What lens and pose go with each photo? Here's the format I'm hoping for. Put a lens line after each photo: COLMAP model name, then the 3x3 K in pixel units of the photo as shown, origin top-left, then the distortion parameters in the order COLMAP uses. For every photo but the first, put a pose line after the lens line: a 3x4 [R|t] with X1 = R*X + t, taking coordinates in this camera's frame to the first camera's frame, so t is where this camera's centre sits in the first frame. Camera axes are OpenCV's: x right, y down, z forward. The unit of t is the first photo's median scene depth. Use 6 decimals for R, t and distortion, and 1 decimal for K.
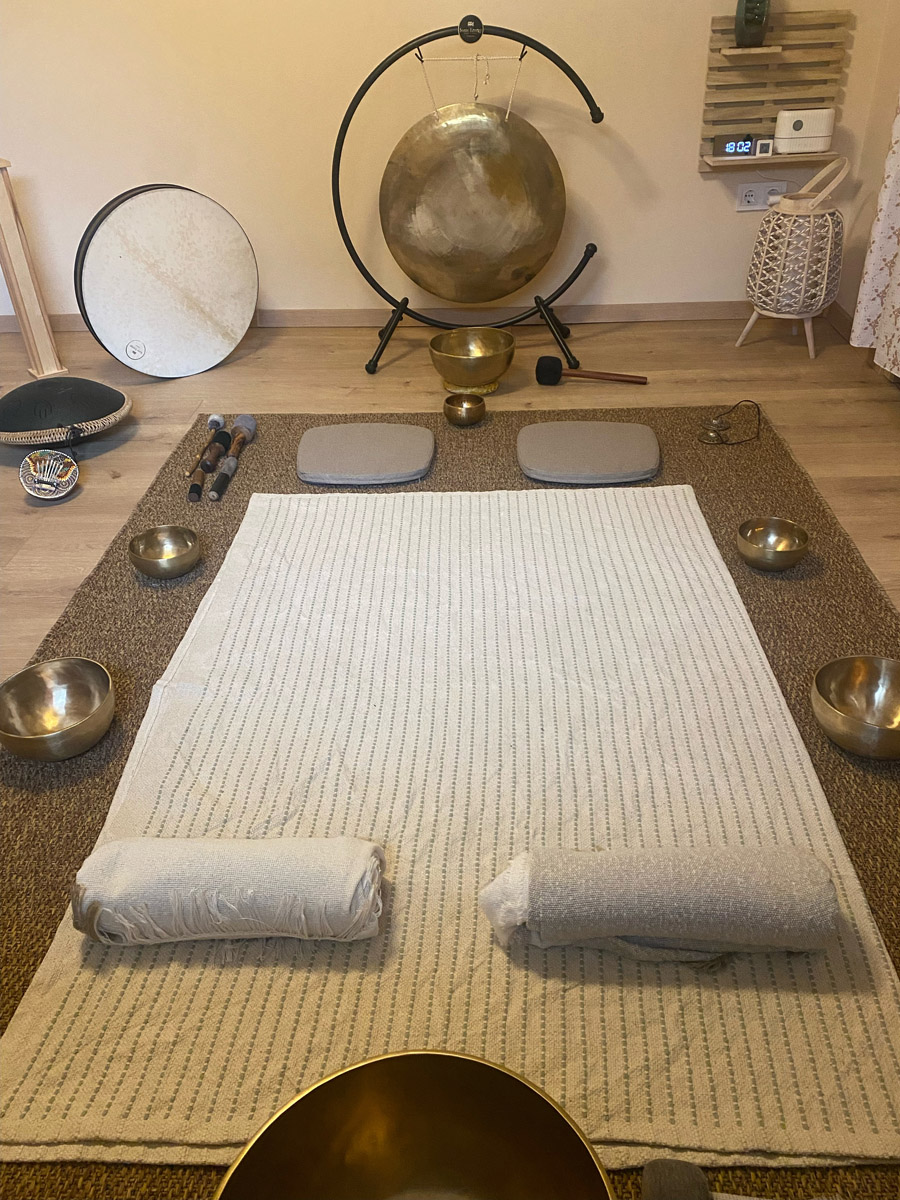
lens RADIAL K [[911.6, 0, 450.0], [0, 911.6, 600.0], [0, 0, 1]] dist [0.039050, -0.035874]
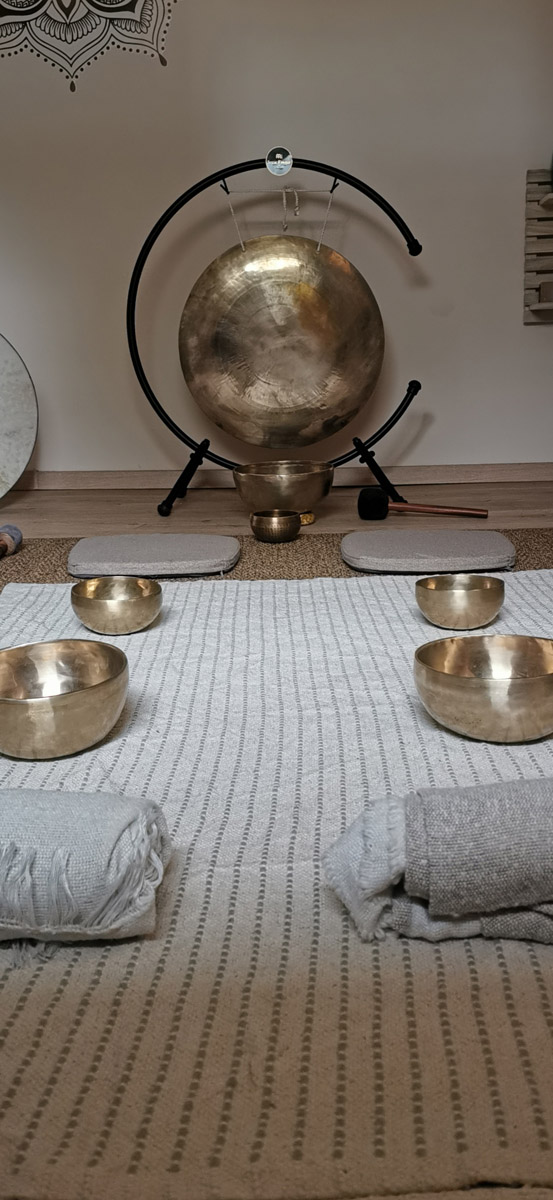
lens RADIAL K [[1036.1, 0, 290.5], [0, 1036.1, 621.9], [0, 0, 1]] dist [-0.000094, 0.002154]
pose [[0.999267, -0.000382, 0.038284, -0.010214], [0.012478, 0.948595, -0.316246, 0.253212], [-0.036195, 0.316492, 0.947904, 0.194681]]
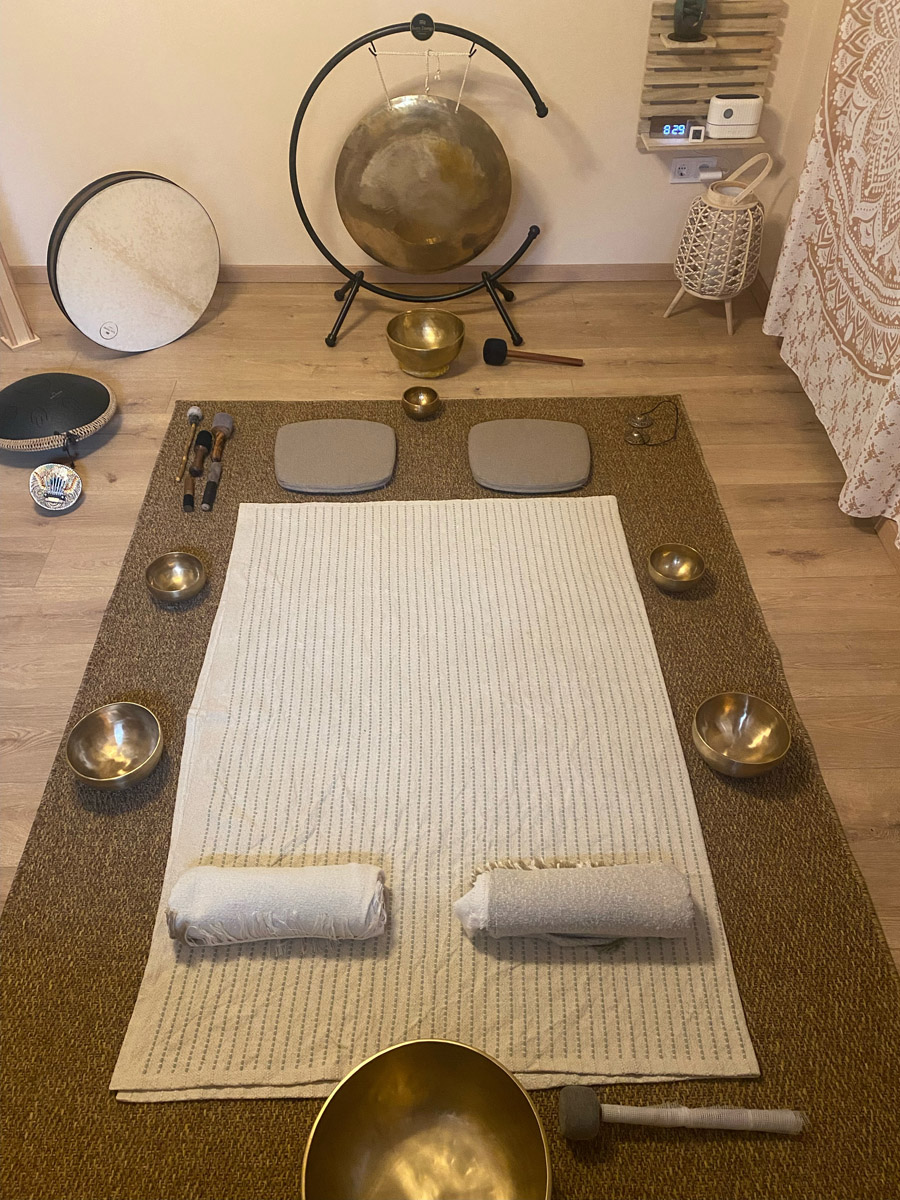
lens RADIAL K [[906.9, 0, 450.0], [0, 906.9, 600.0], [0, 0, 1]] dist [0.049591, -0.061167]
pose [[0.997575, -0.017645, 0.067331, -0.040023], [0.003885, 0.979941, 0.199249, -0.283355], [-0.069496, -0.198504, 0.977633, -0.202255]]
